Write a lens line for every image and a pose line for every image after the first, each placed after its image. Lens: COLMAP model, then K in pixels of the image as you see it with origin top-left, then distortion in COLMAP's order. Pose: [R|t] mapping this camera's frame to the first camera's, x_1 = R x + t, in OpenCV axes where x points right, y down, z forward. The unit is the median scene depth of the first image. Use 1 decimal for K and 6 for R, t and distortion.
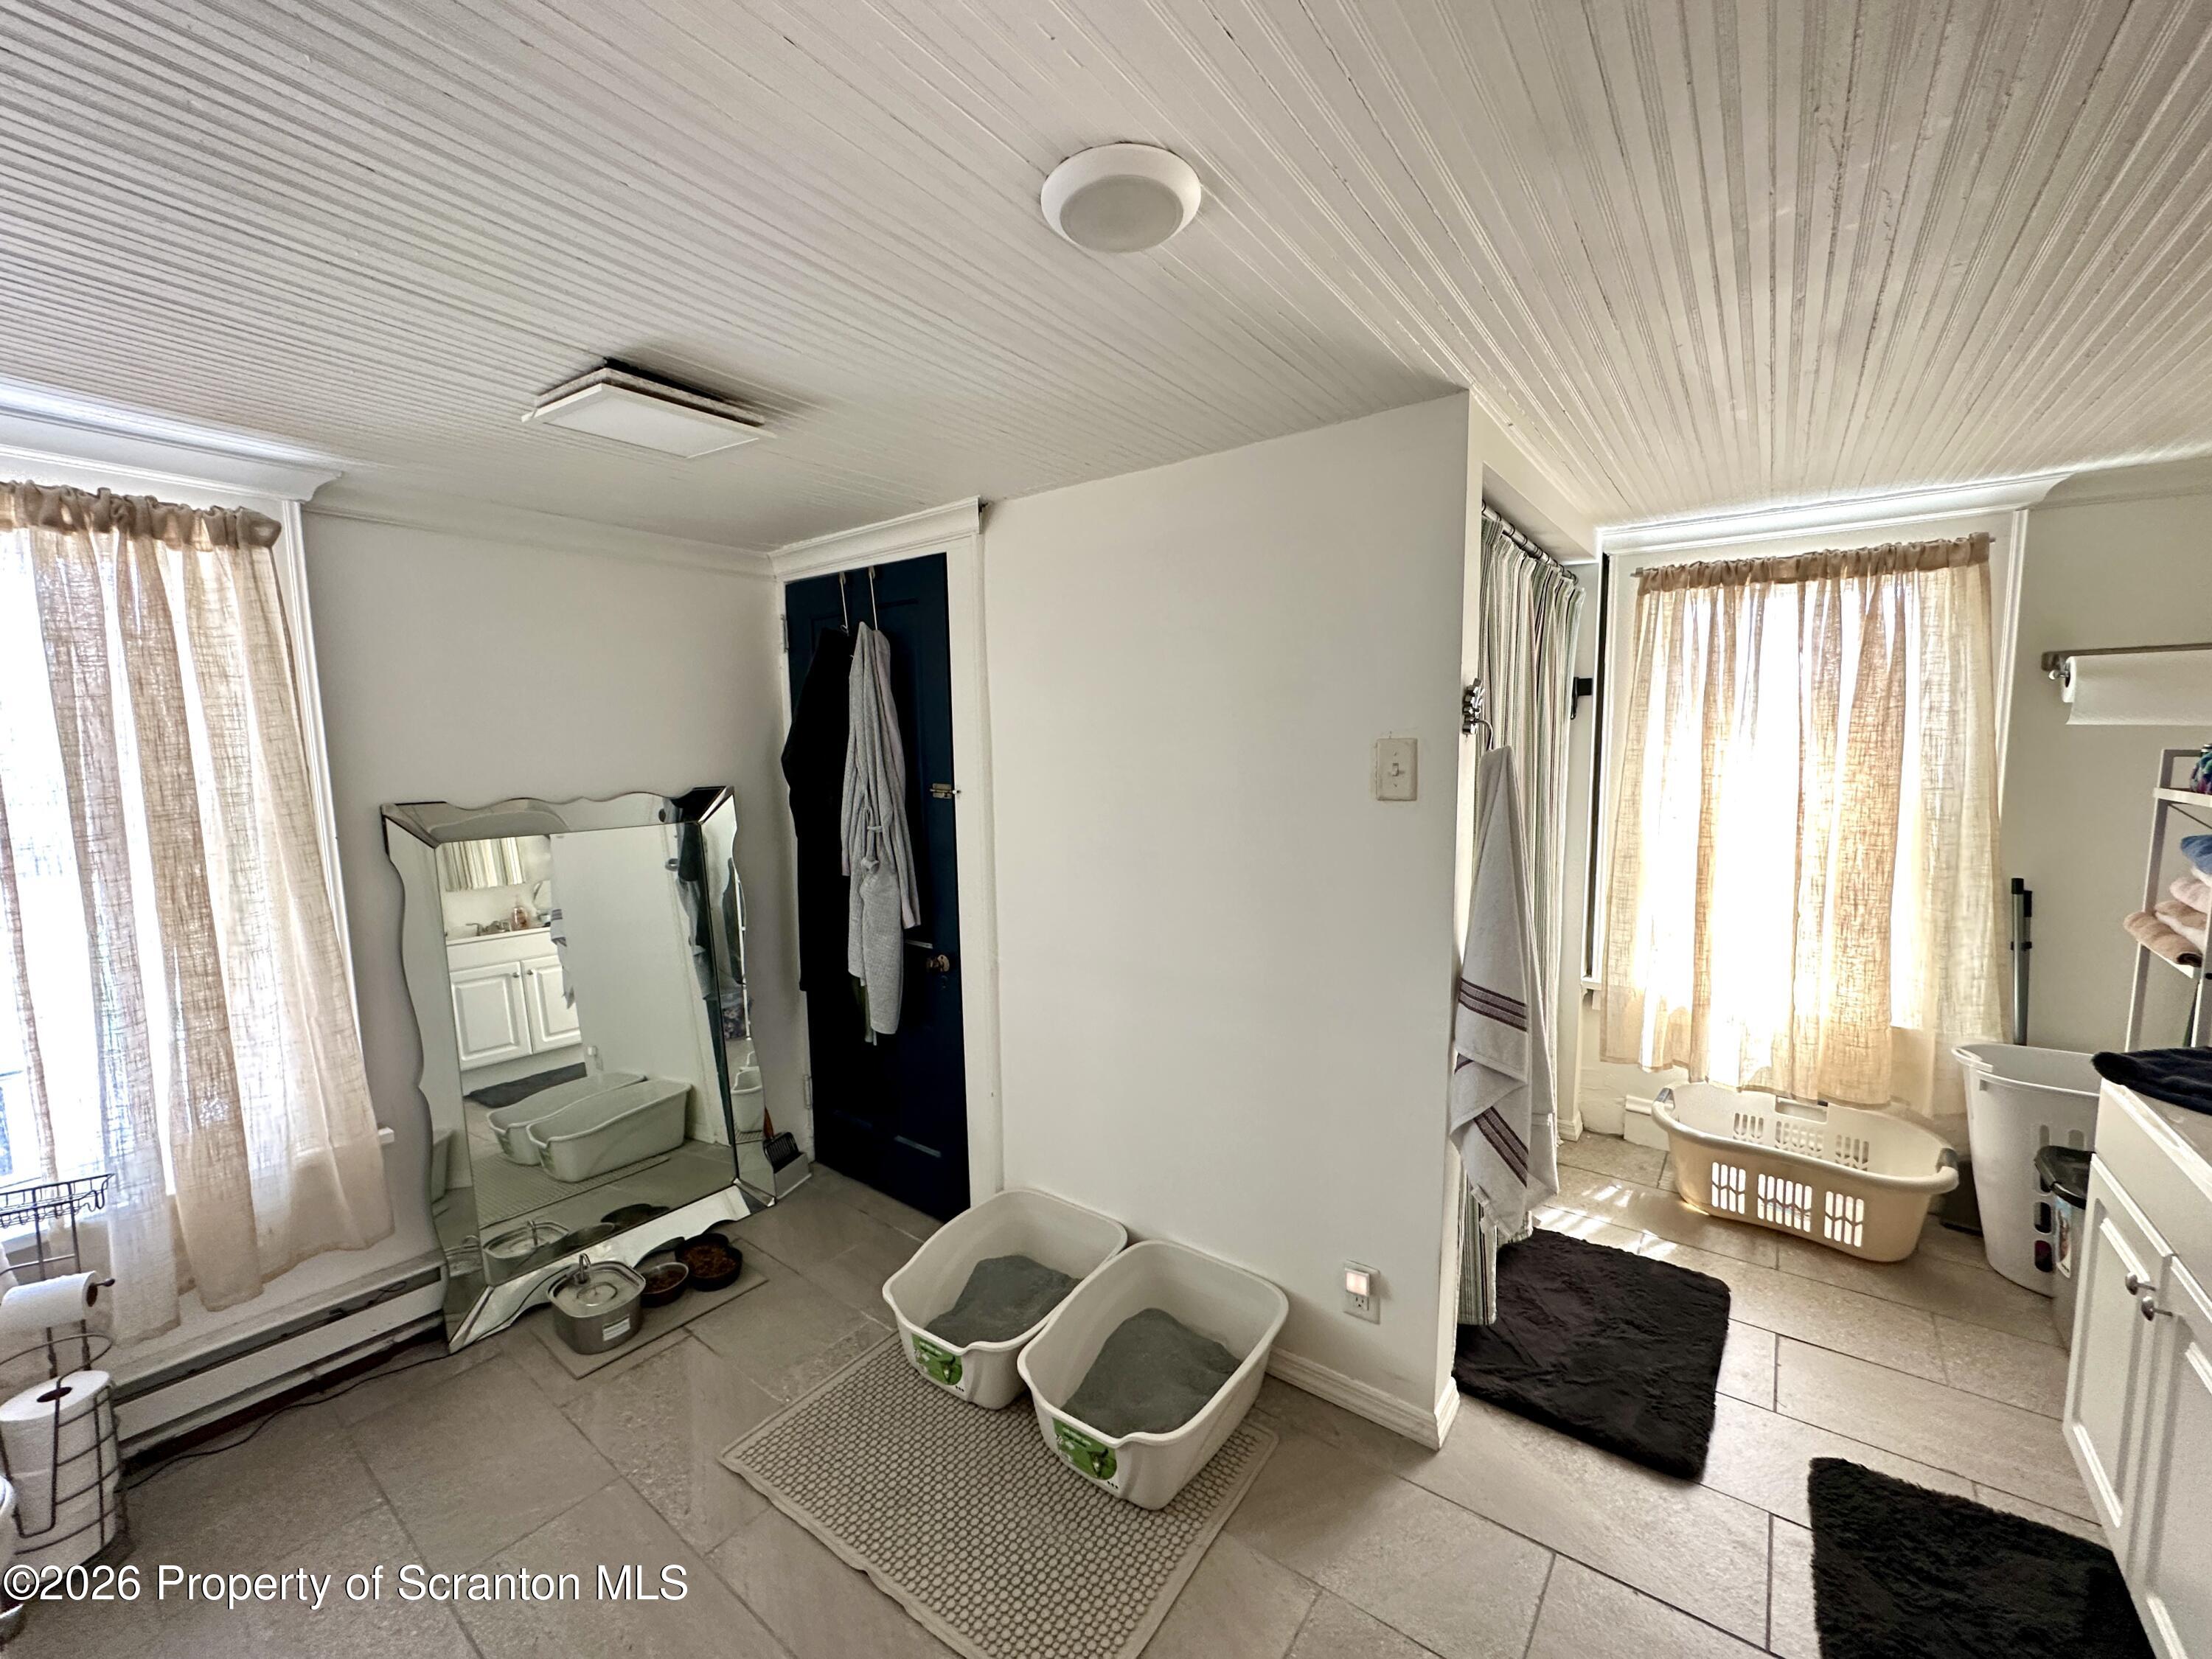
lens RADIAL K [[885.3, 0, 1105.4], [0, 885.3, 838.2], [0, 0, 1]] dist [0.001808, 0.000398]
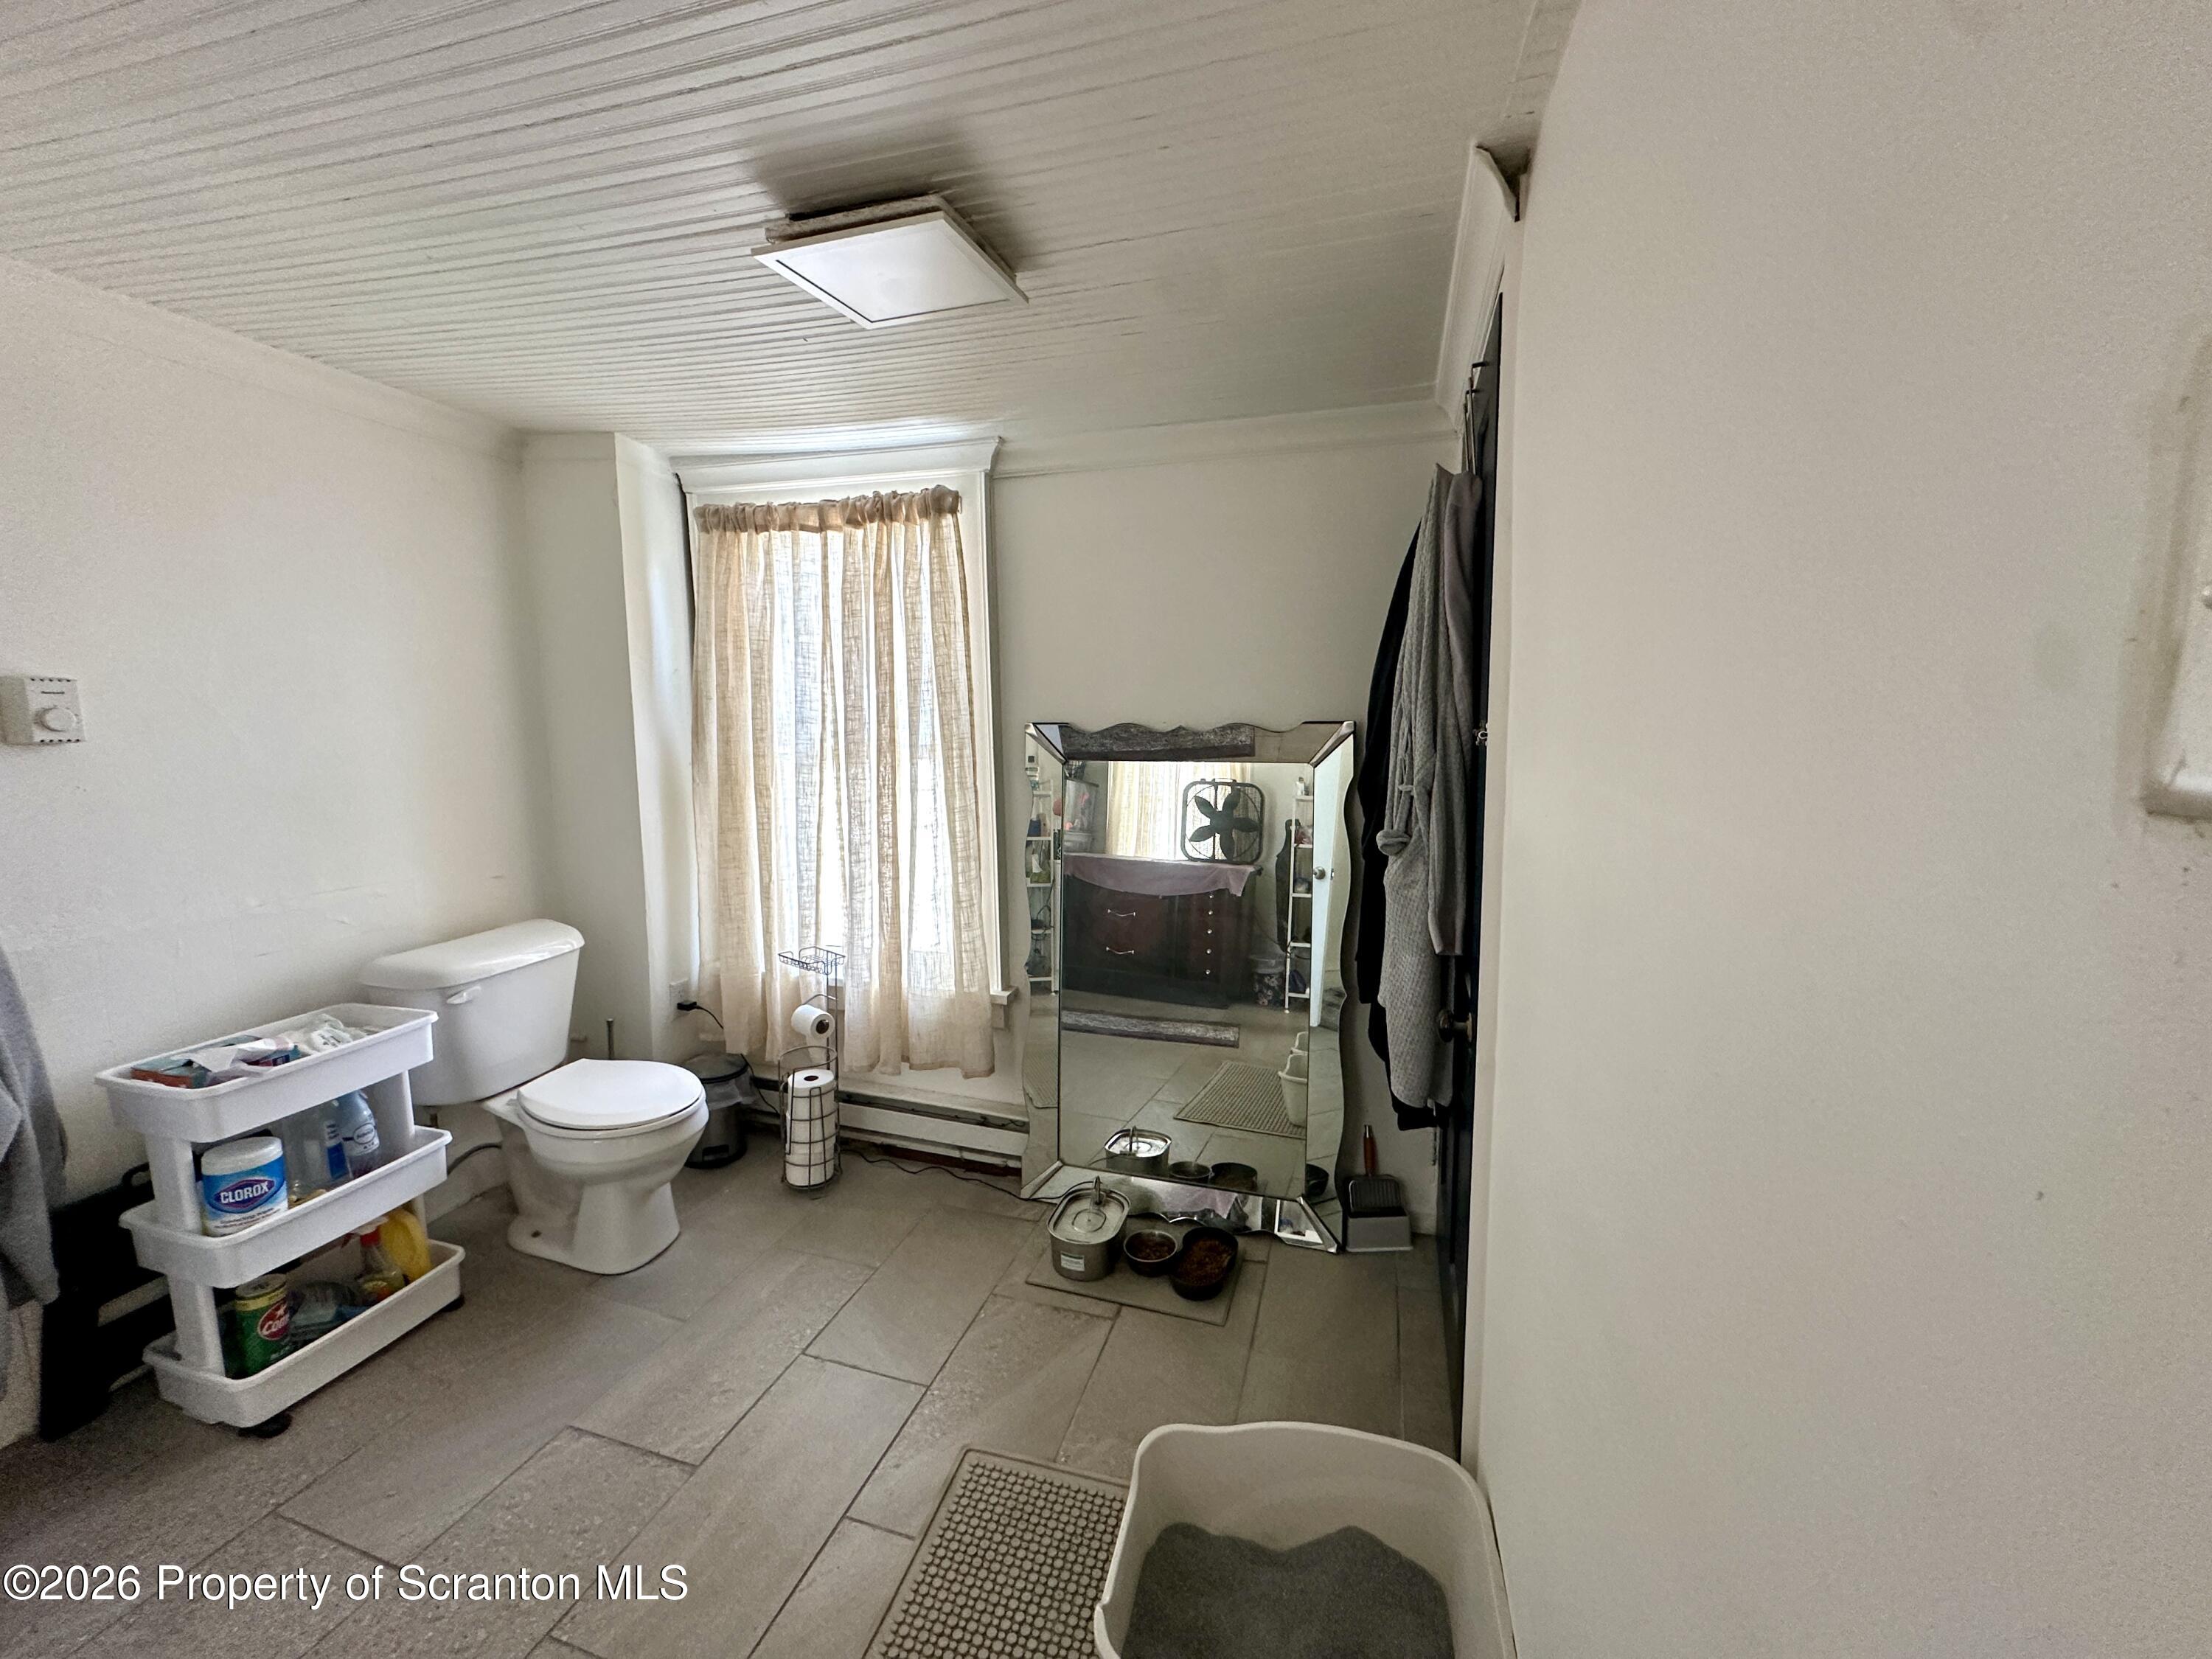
lens RADIAL K [[885.3, 0, 1110.4], [0, 885.3, 832.3], [0, 0, 1]] dist [0.001808, 0.000398]
pose [[0.344155, 0.137653, -0.928767, 0.347453], [-0.105523, 0.988598, 0.107419, -0.034442], [0.932964, 0.061037, 0.354757, 0.730315]]
